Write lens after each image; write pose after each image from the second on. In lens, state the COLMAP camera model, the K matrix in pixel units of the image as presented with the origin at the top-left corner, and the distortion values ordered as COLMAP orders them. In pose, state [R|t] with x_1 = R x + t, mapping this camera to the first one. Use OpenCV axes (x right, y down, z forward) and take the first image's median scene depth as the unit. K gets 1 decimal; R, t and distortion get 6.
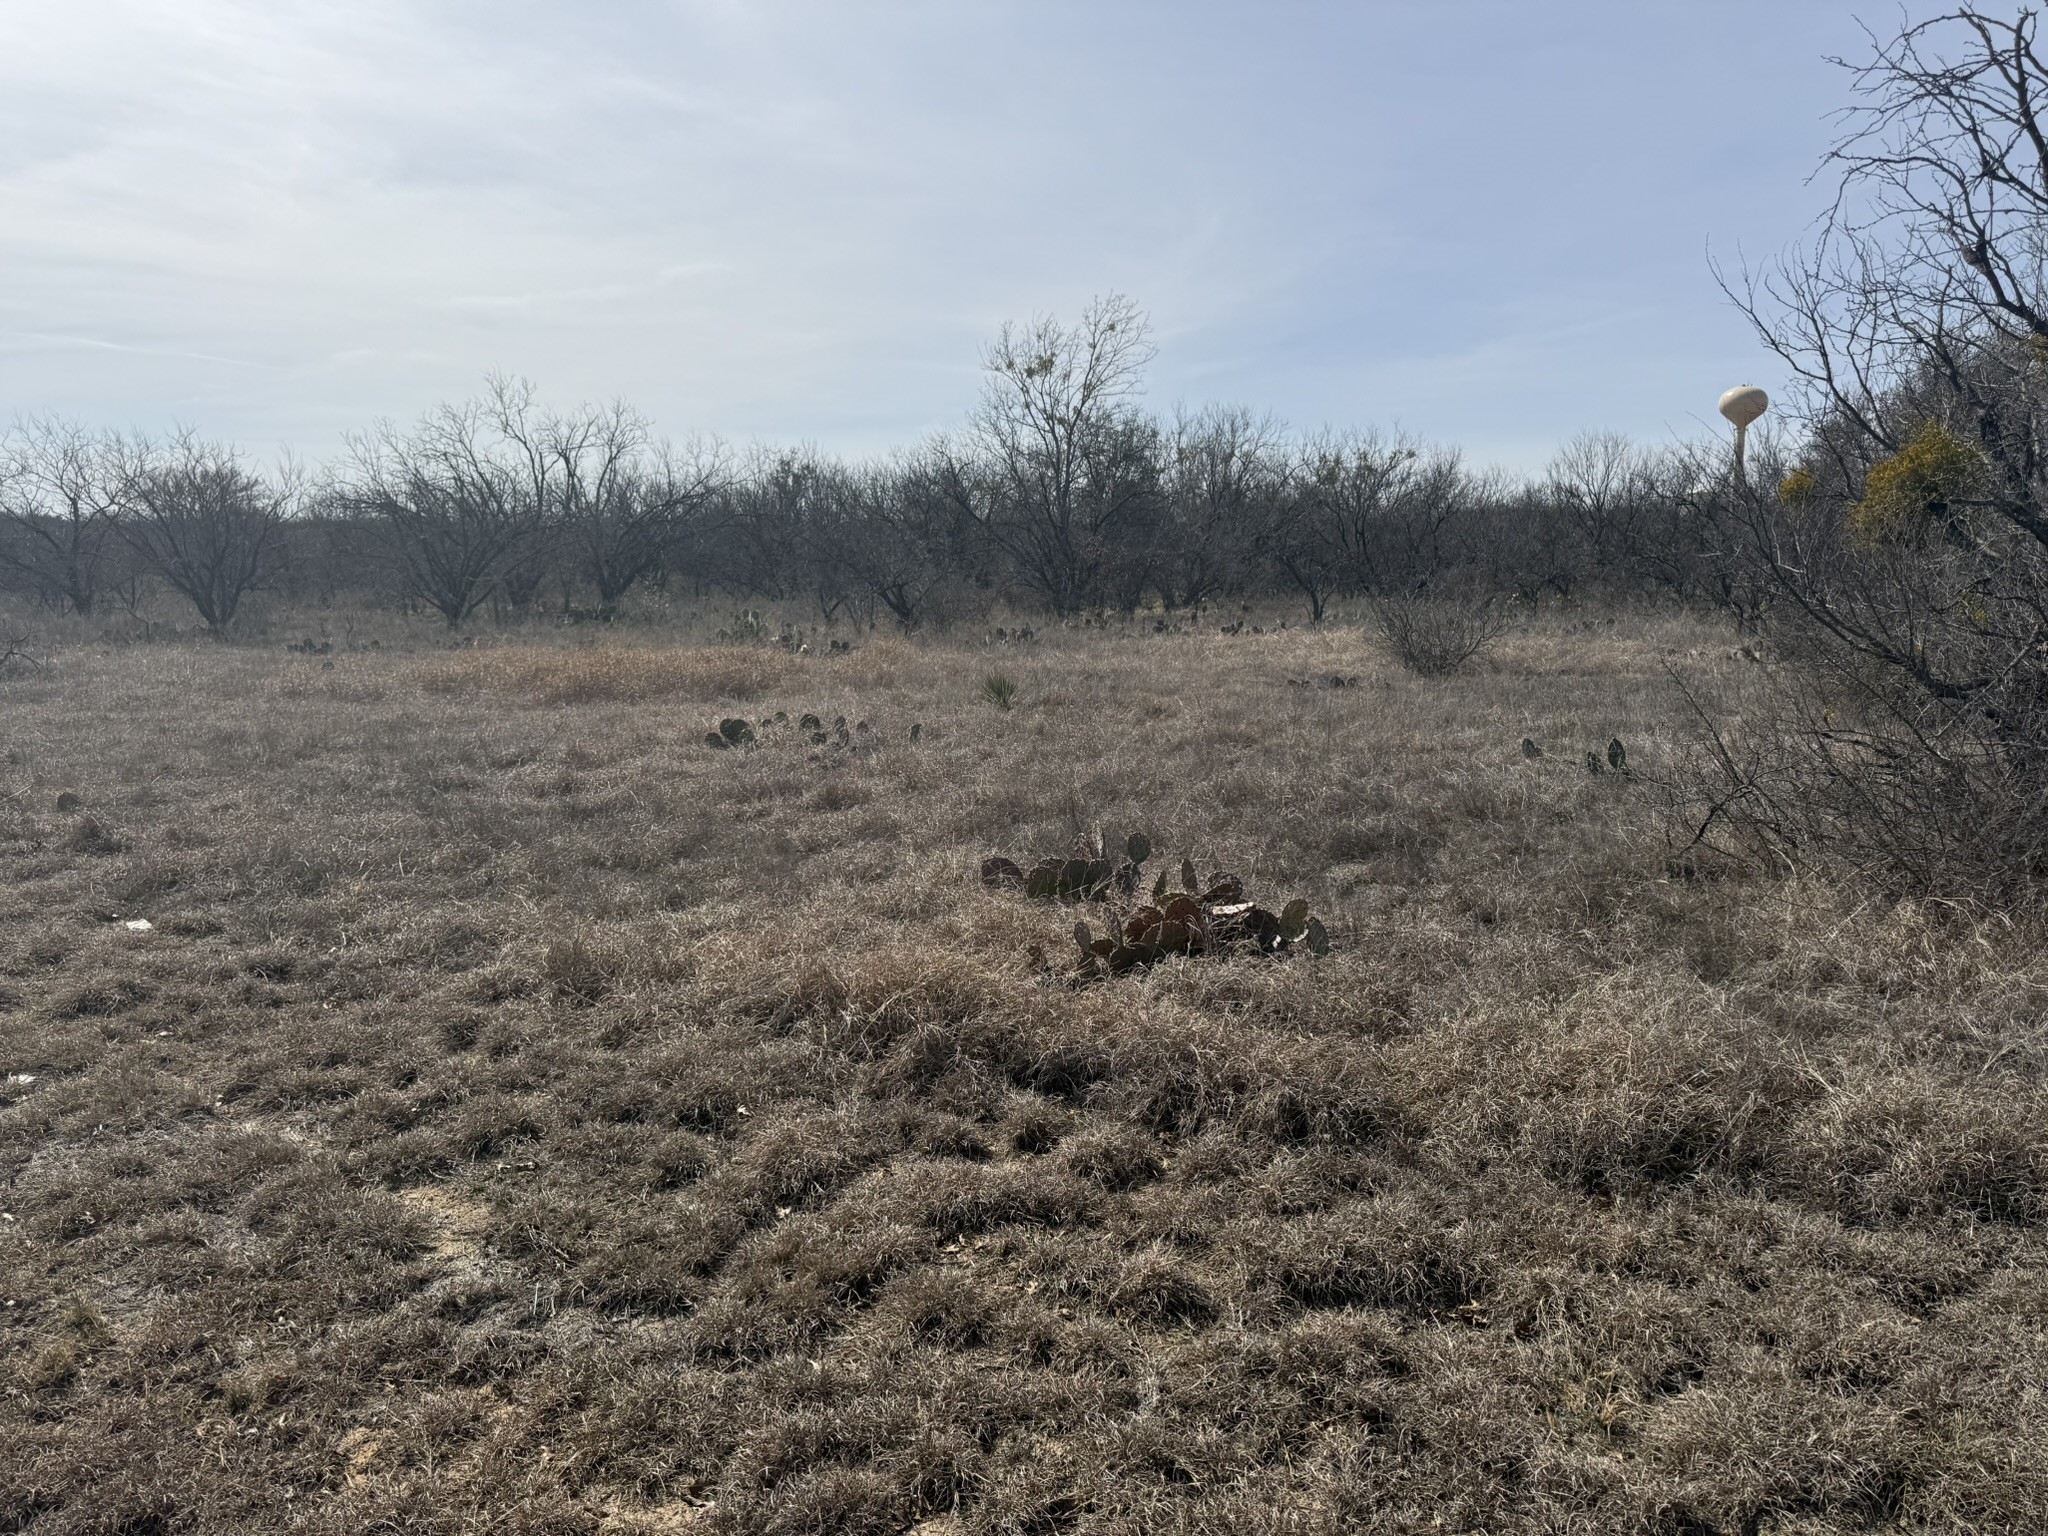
lens RADIAL K [[1429.3, 0, 1024.0], [0, 1429.3, 768.0], [0, 0, 1]] dist [0.145398, -0.224975]
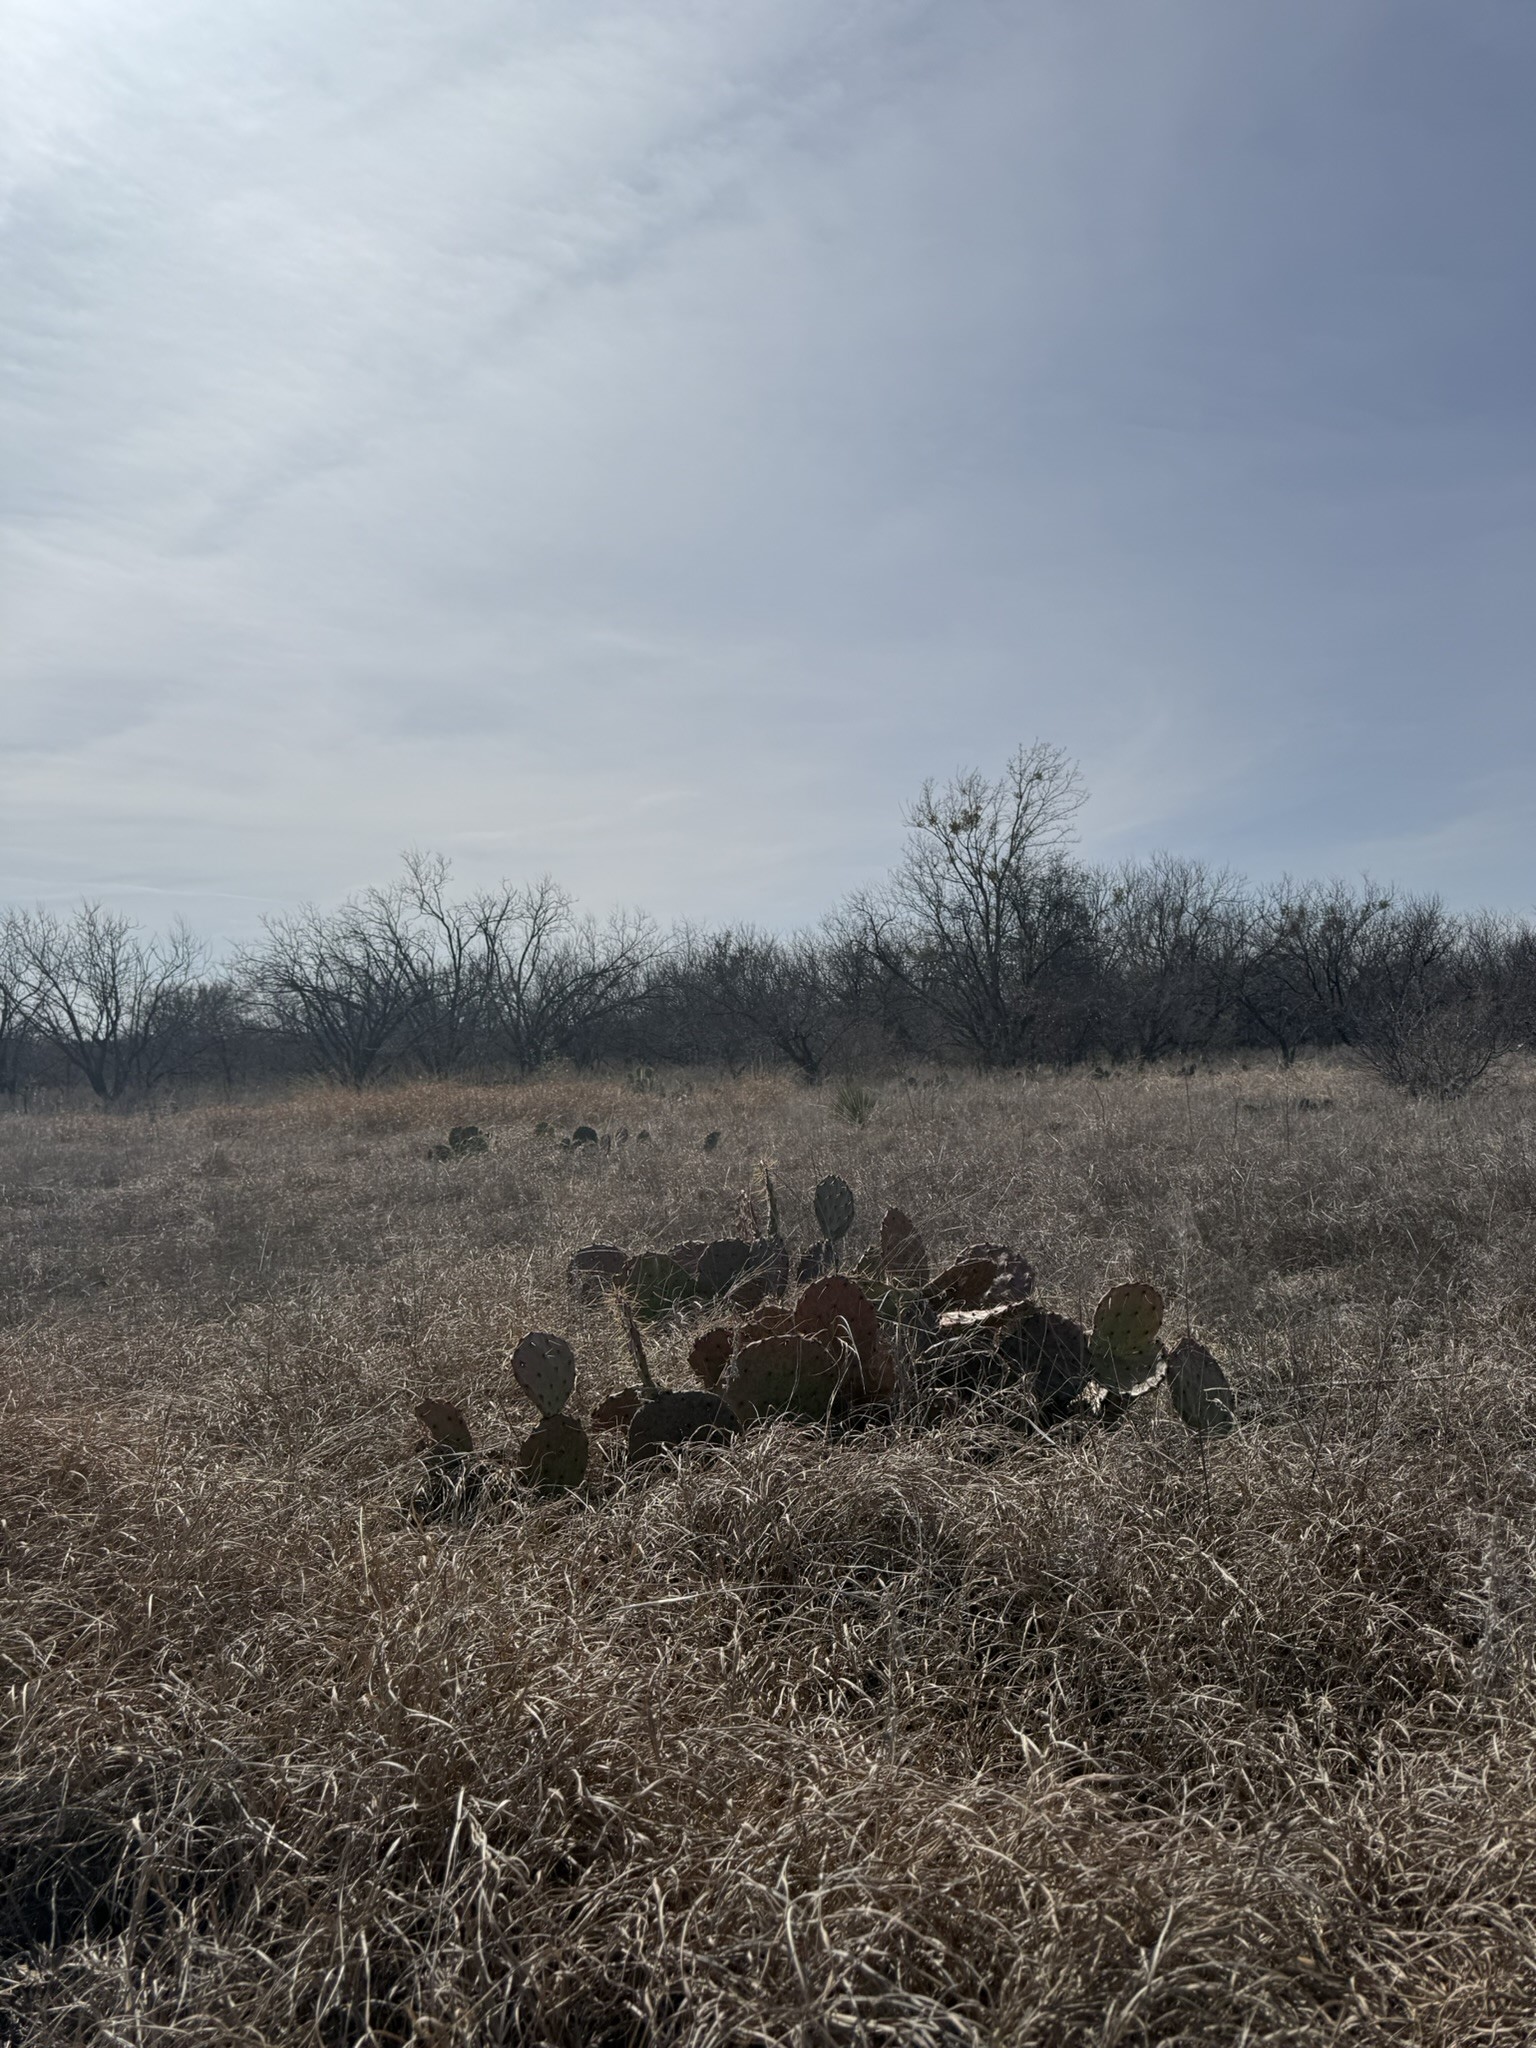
lens RADIAL K [[1429.3, 0, 773.0], [0, 1429.3, 1023.2], [0, 0, 1]] dist [0.145398, -0.224975]
pose [[0.988794, -0.035501, -0.145007, 0.146900], [0.011247, 0.986268, -0.164770, 0.081553], [0.148865, 0.161293, 0.975615, 0.556962]]
